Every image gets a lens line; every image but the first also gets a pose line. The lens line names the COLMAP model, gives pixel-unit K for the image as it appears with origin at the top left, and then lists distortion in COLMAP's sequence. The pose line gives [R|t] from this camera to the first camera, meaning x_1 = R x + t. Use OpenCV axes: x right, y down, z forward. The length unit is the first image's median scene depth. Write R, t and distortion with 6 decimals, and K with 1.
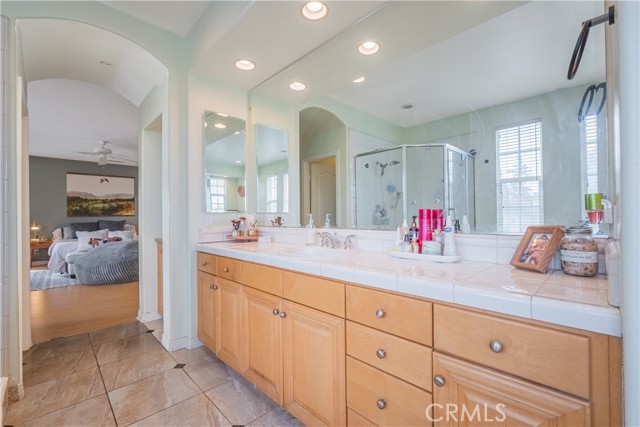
lens RADIAL K [[284.8, 0, 320.0], [0, 284.8, 213.5], [0, 0, 1]] dist [-0.003089, -0.000761]
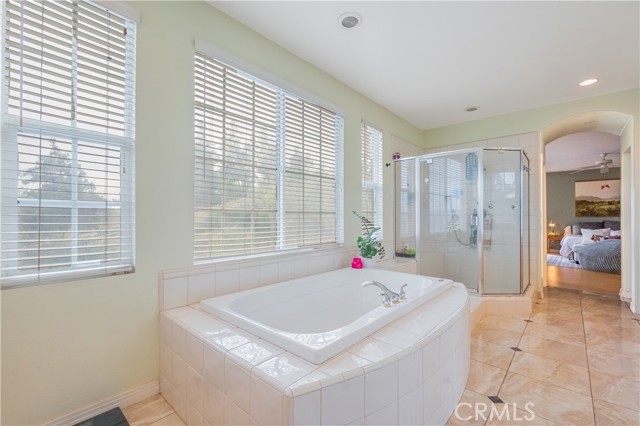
lens RADIAL K [[276.6, 0, 320.0], [0, 276.6, 213.0], [0, 0, 1]] dist [-0.000152, 0.000114]
pose [[0.080797, 0.000211, -0.996731, 0.267569], [0.001077, 0.999999, 0.000299, -0.008093], [0.996730, -0.001098, 0.080796, -0.251530]]
